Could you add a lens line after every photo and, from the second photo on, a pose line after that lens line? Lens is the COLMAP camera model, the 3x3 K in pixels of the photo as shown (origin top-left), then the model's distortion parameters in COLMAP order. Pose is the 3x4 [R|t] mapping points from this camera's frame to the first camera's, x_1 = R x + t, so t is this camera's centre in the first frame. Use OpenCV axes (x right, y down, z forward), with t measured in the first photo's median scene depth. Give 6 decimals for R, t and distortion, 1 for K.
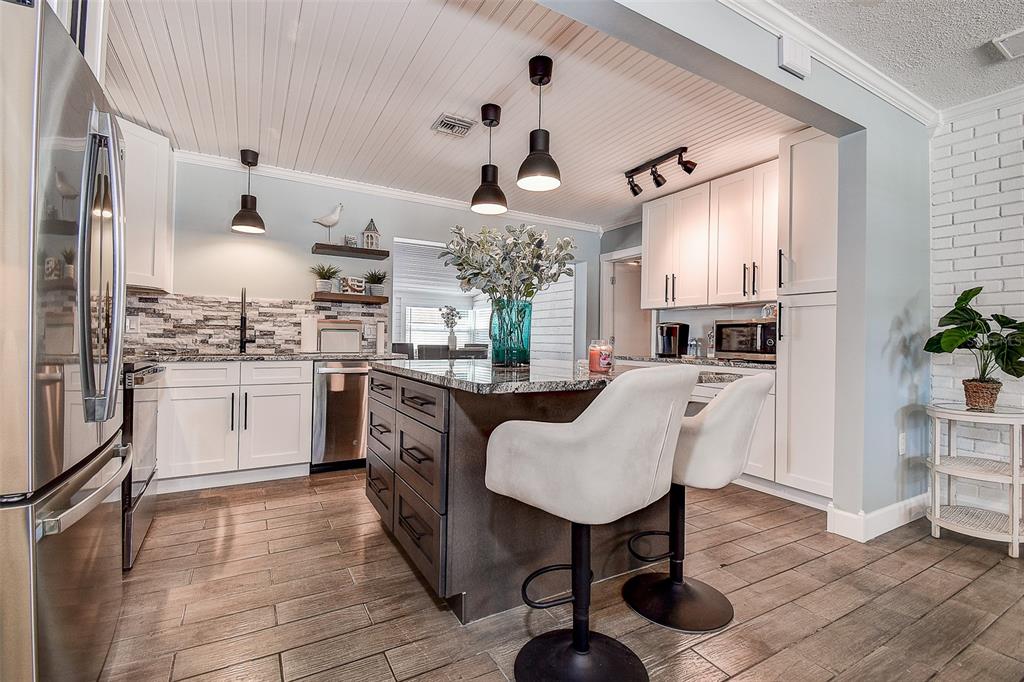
lens RADIAL K [[460.1, 0, 510.9], [0, 460.1, 338.2], [0, 0, 1]] dist [0.008284, -0.003582]
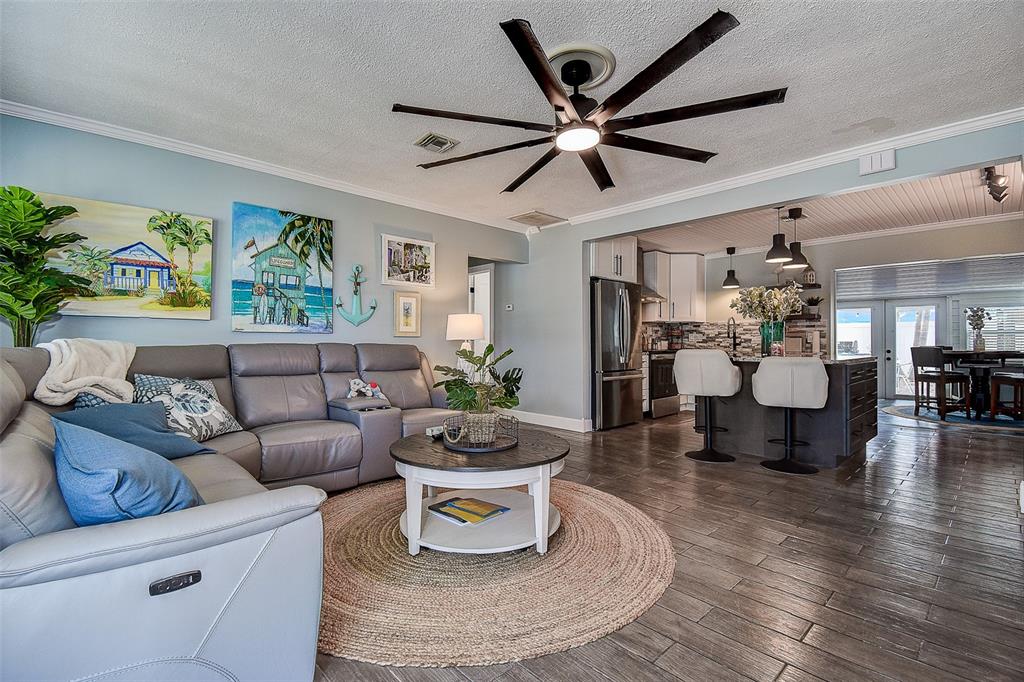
lens RADIAL K [[460.1, 0, 508.1], [0, 460.1, 342.0], [0, 0, 1]] dist [0.008284, -0.003582]
pose [[0.225846, -0.012576, -0.974082, 1.064071], [0.009989, 0.999894, -0.010593, 0.006937], [0.974112, -0.007338, 0.225947, -0.345598]]
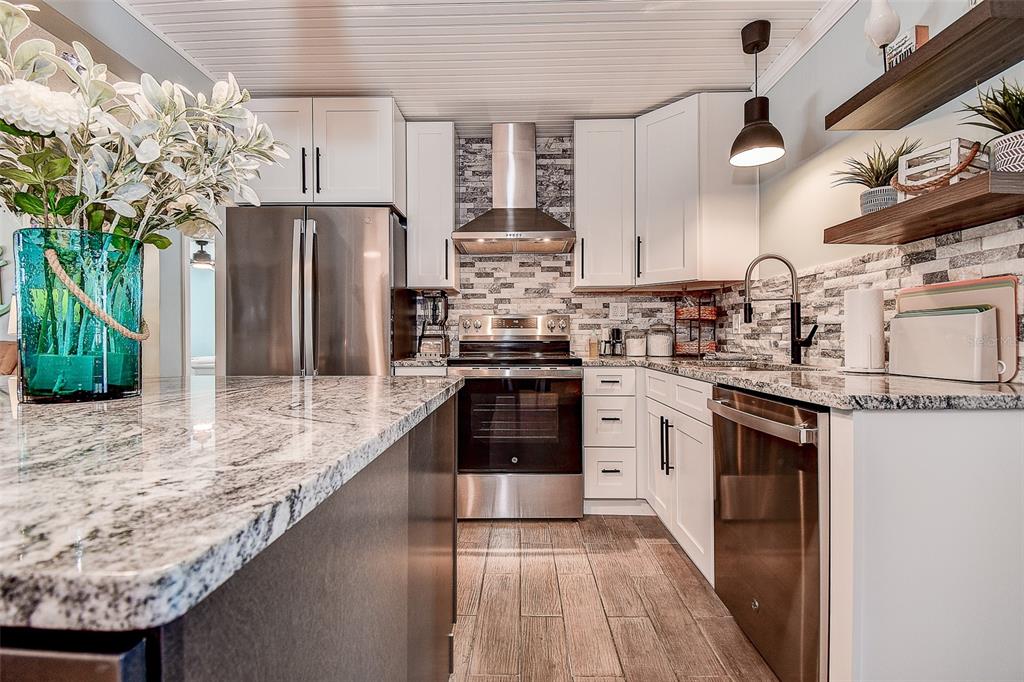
lens RADIAL K [[460.1, 0, 511.6], [0, 460.1, 344.9], [0, 0, 1]] dist [0.008284, -0.003582]
pose [[-0.523132, 0.003012, -0.852246, 0.097506], [0.004875, 0.999988, 0.000541, 0.005519], [0.852238, -0.003871, -0.523141, 0.992103]]
